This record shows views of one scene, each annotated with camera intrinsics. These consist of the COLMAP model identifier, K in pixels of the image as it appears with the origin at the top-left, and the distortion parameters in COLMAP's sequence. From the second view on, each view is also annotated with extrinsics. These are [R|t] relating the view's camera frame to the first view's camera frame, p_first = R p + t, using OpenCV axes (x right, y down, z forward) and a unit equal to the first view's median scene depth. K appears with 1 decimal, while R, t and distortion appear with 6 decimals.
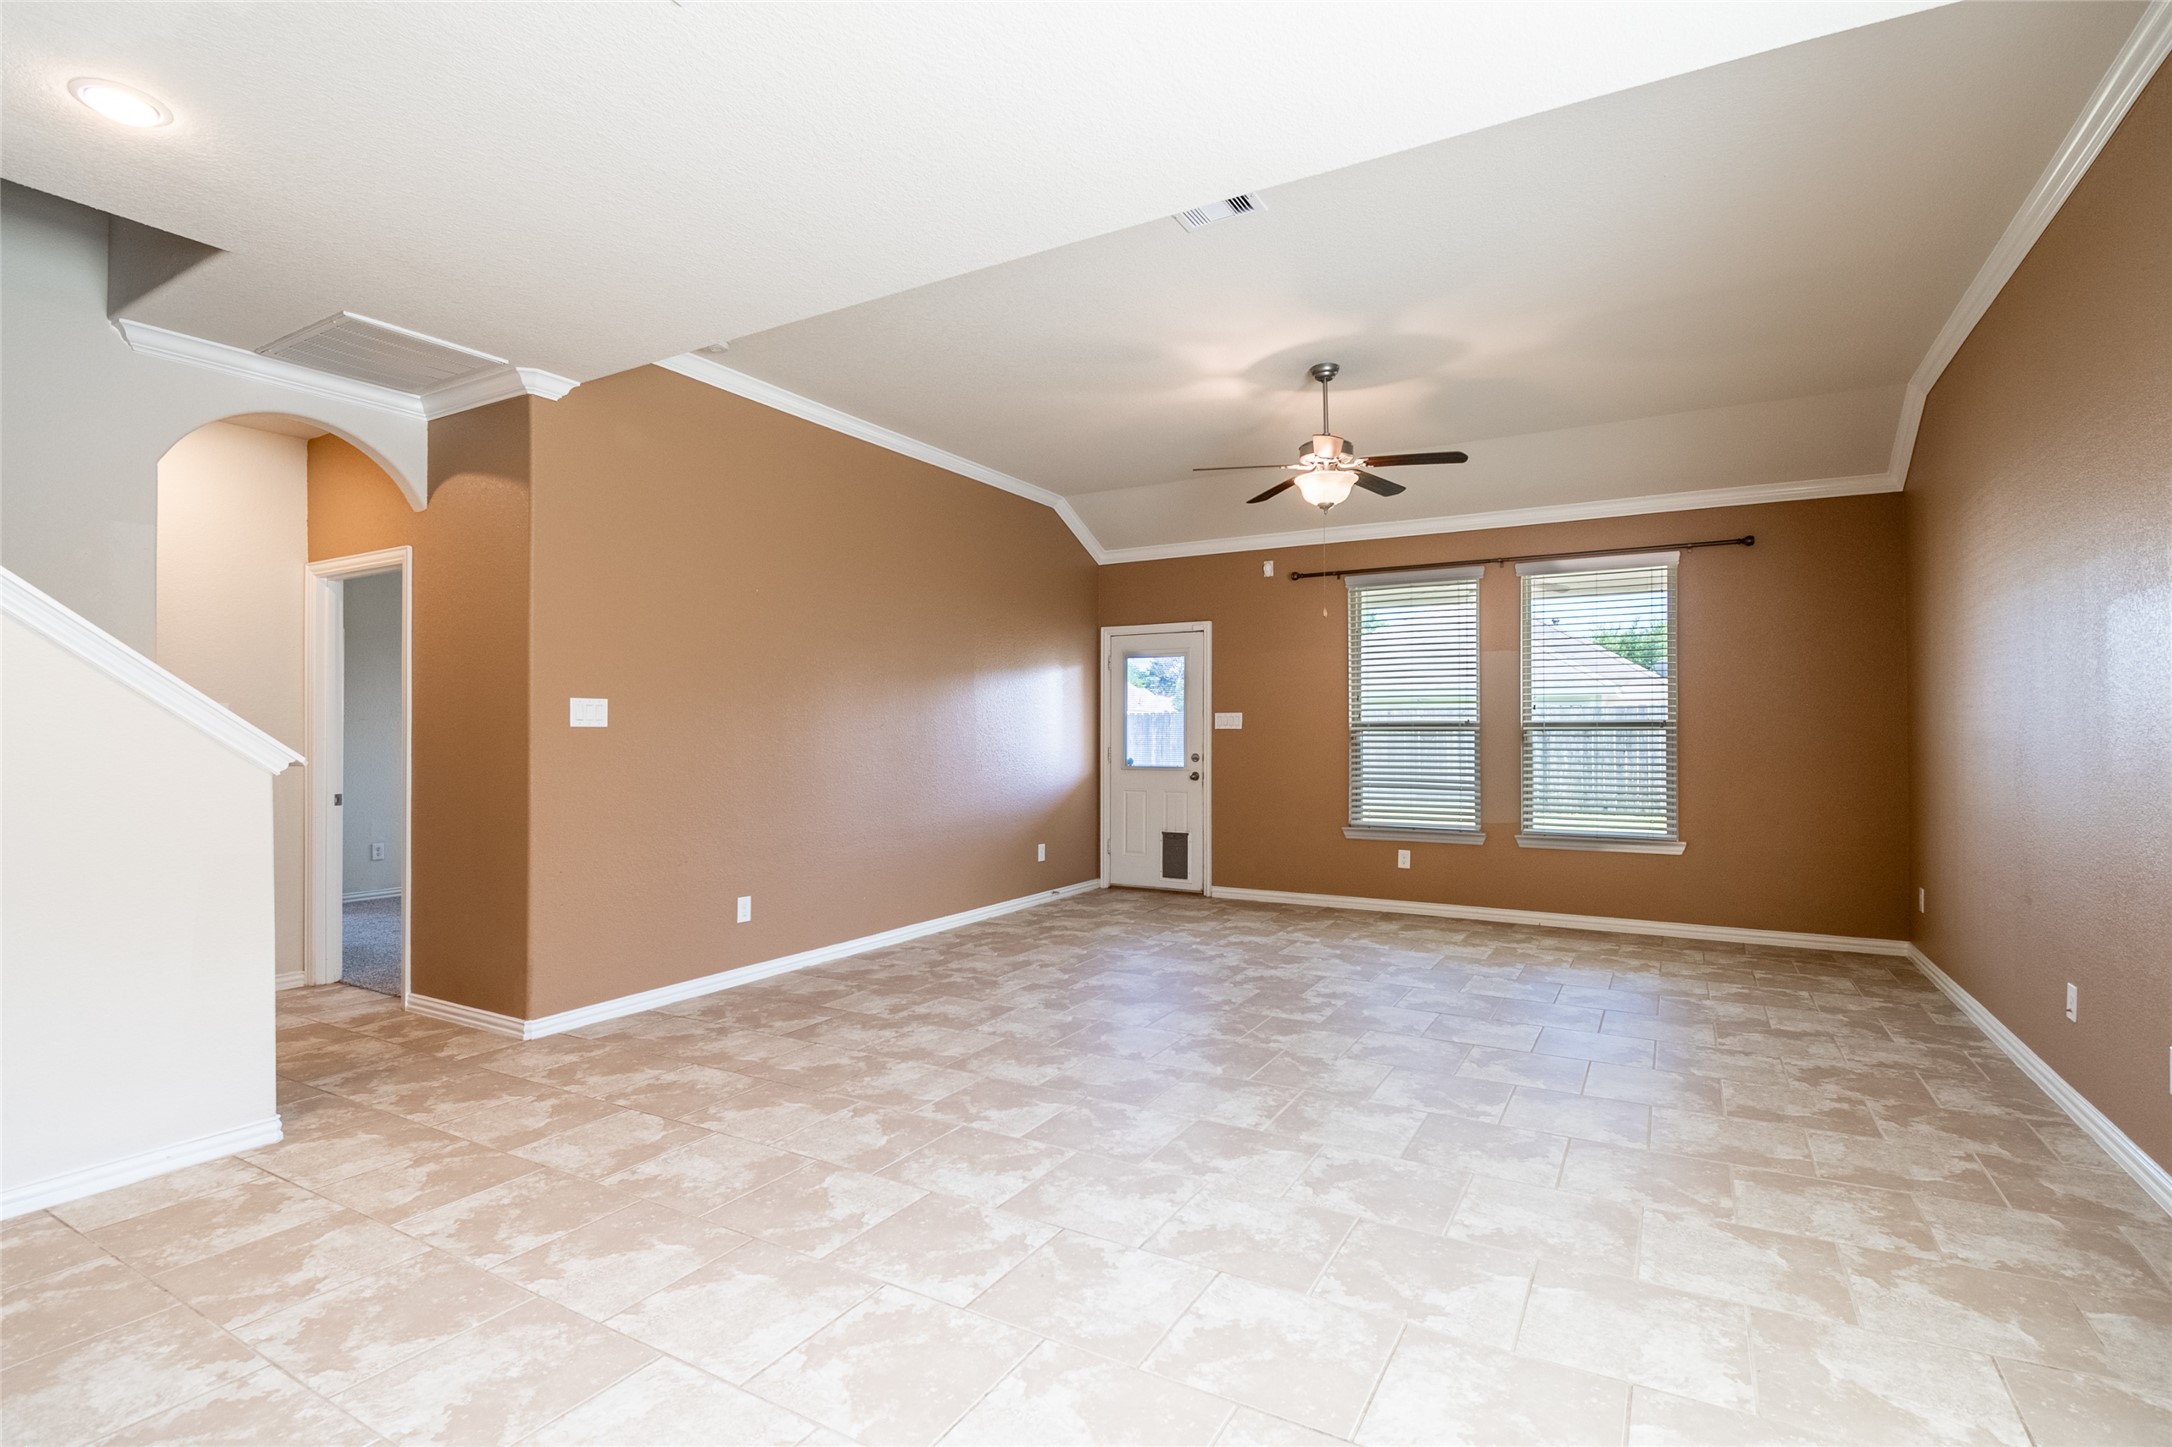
lens RADIAL K [[1022.6, 0, 1095.7], [0, 1022.6, 739.4], [0, 0, 1]] dist [0.013351, -0.020931]
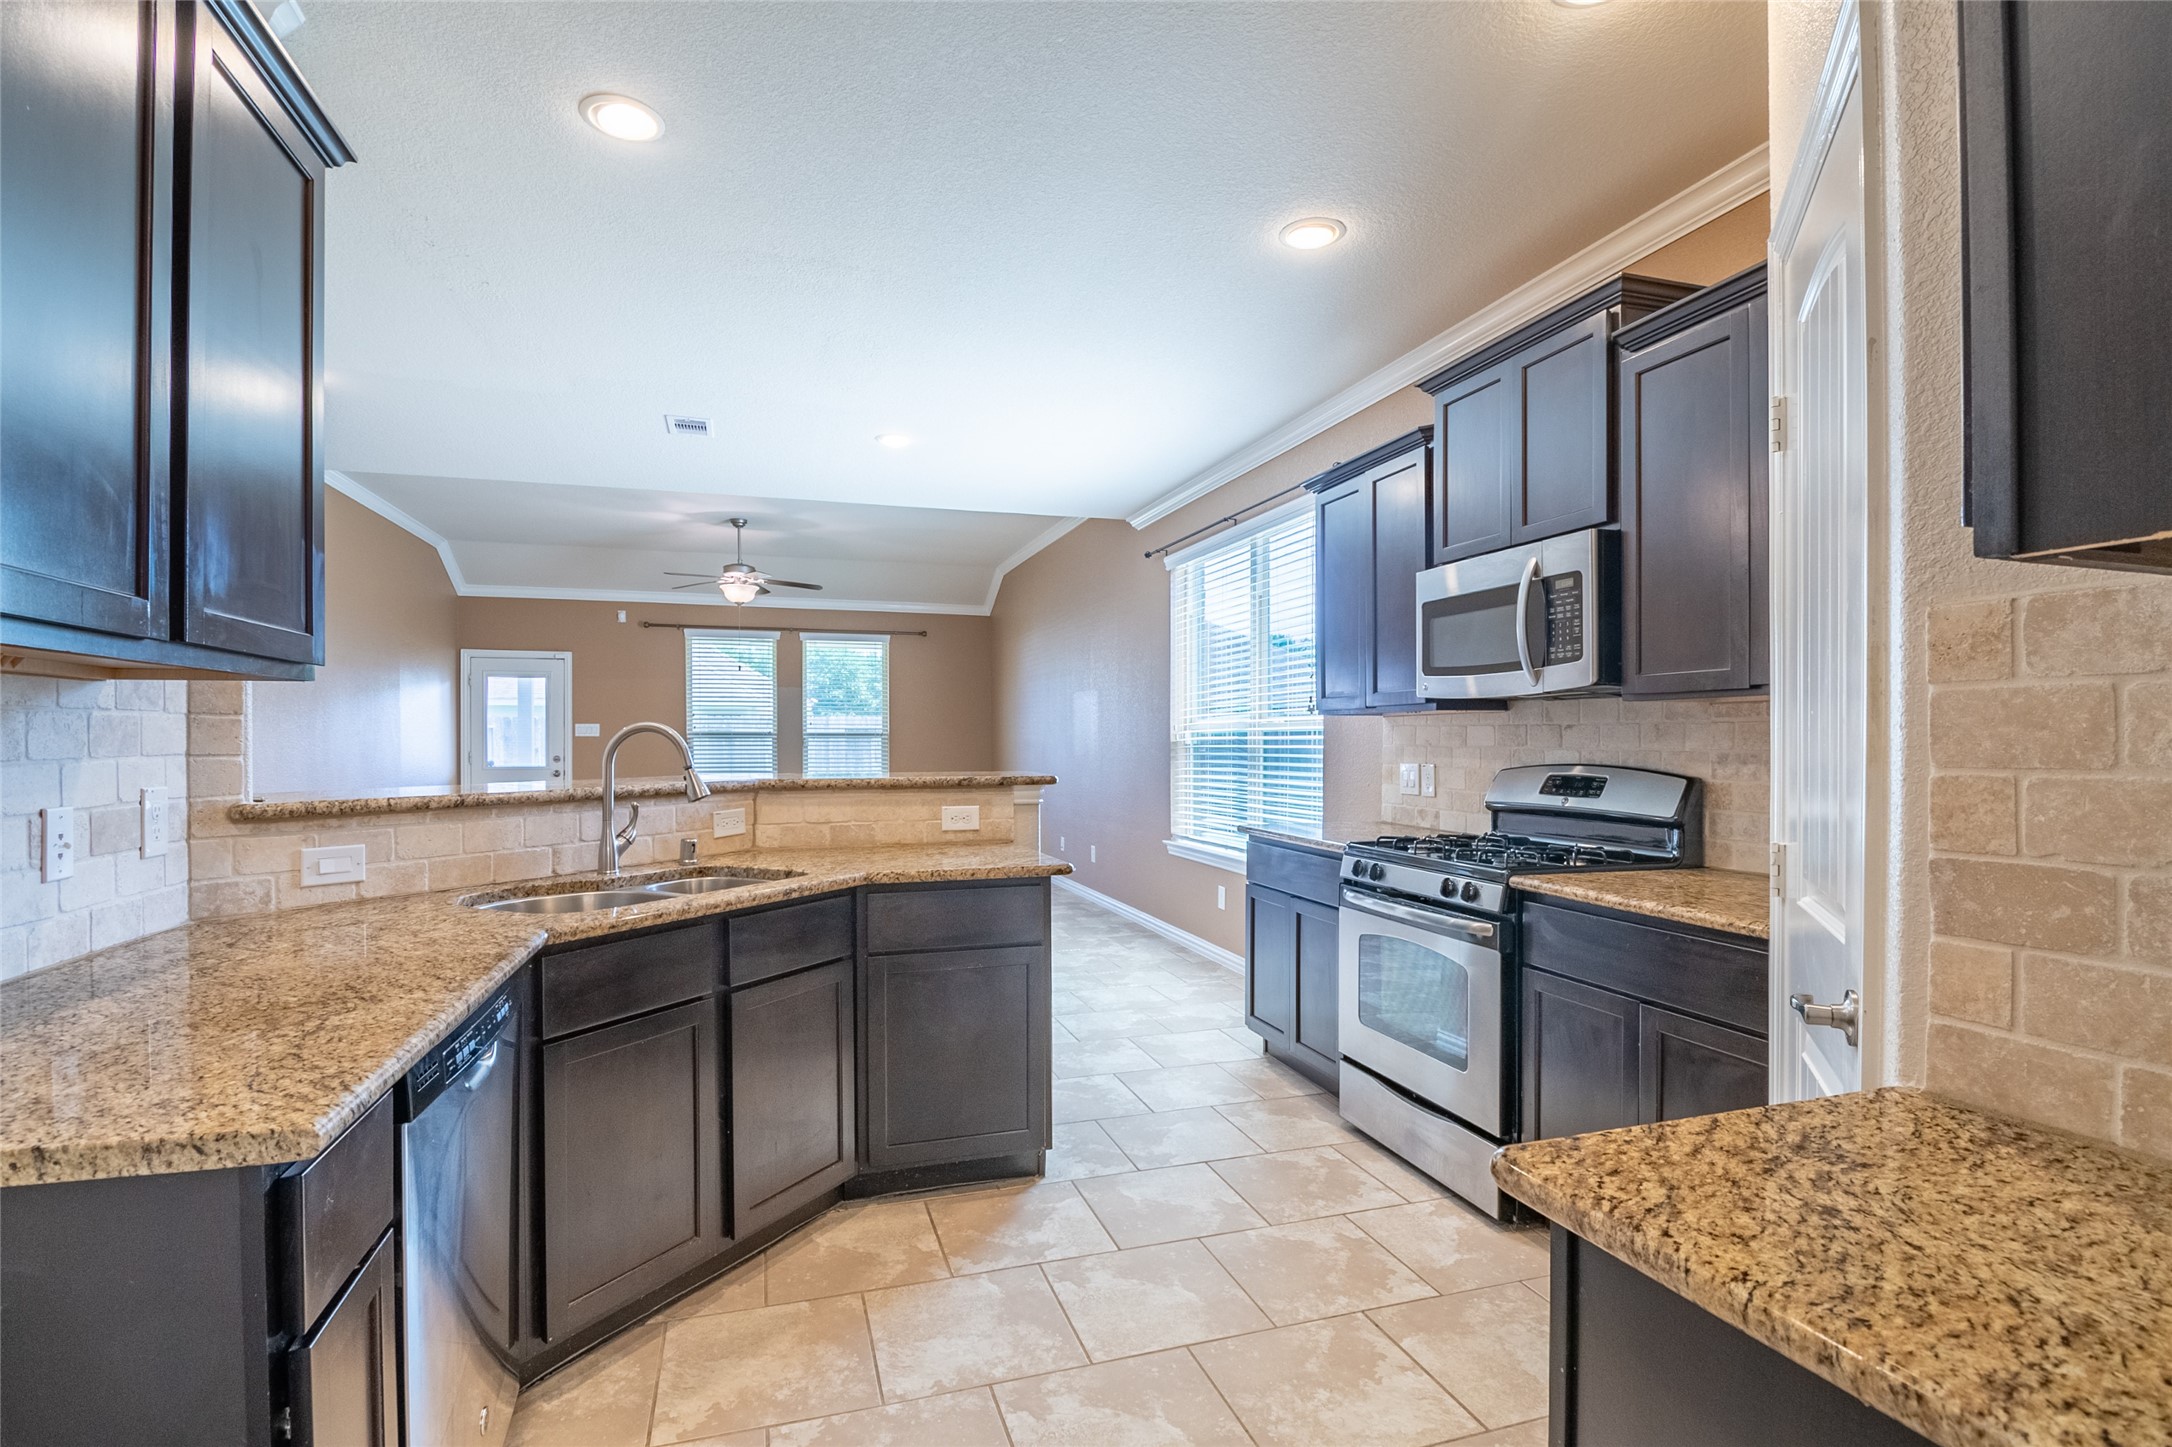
lens RADIAL K [[1022.6, 0, 1095.7], [0, 1022.6, 739.4], [0, 0, 1]] dist [0.013351, -0.020931]
pose [[0.667229, 0.000572, 0.744853, -0.427219], [0.002163, 0.999994, -0.002706, -0.001060], [-0.744850, 0.003417, 0.667224, -0.365126]]
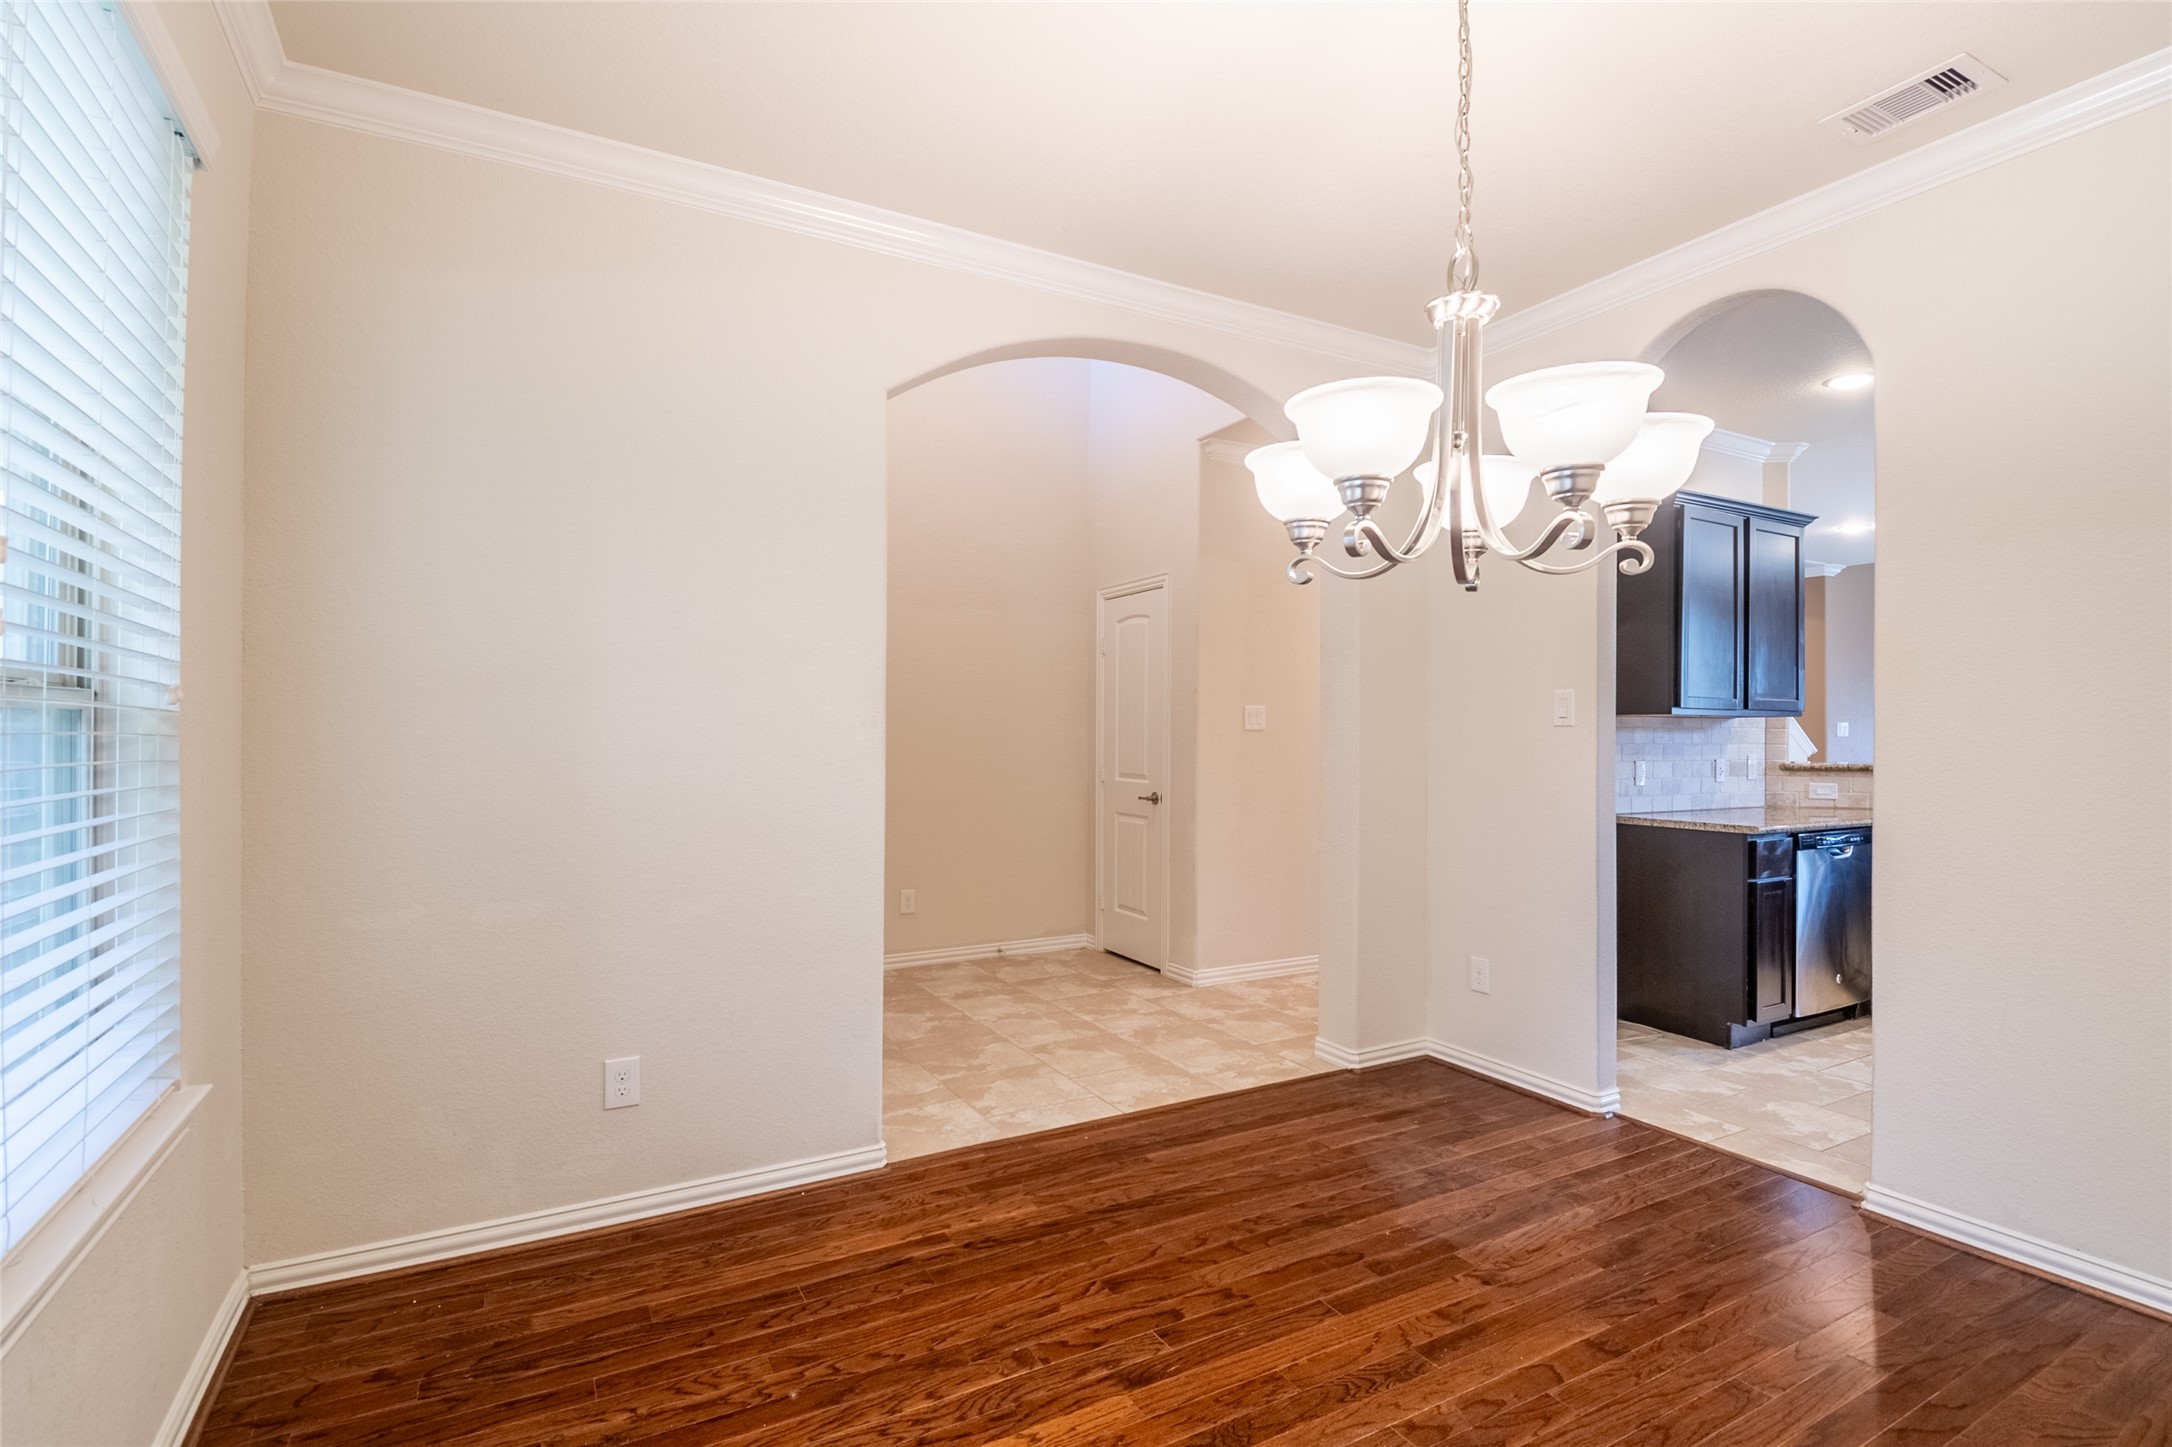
lens RADIAL K [[1048.9, 0, 1063.3], [0, 1048.9, 741.4], [0, 0, 1]] dist [-0.000971, -0.000431]
pose [[0.854190, -0.002146, -0.519956, -0.424875], [-0.000695, 0.999986, -0.005270, 0.004234], [0.519960, 0.004863, 0.854177, -0.880334]]
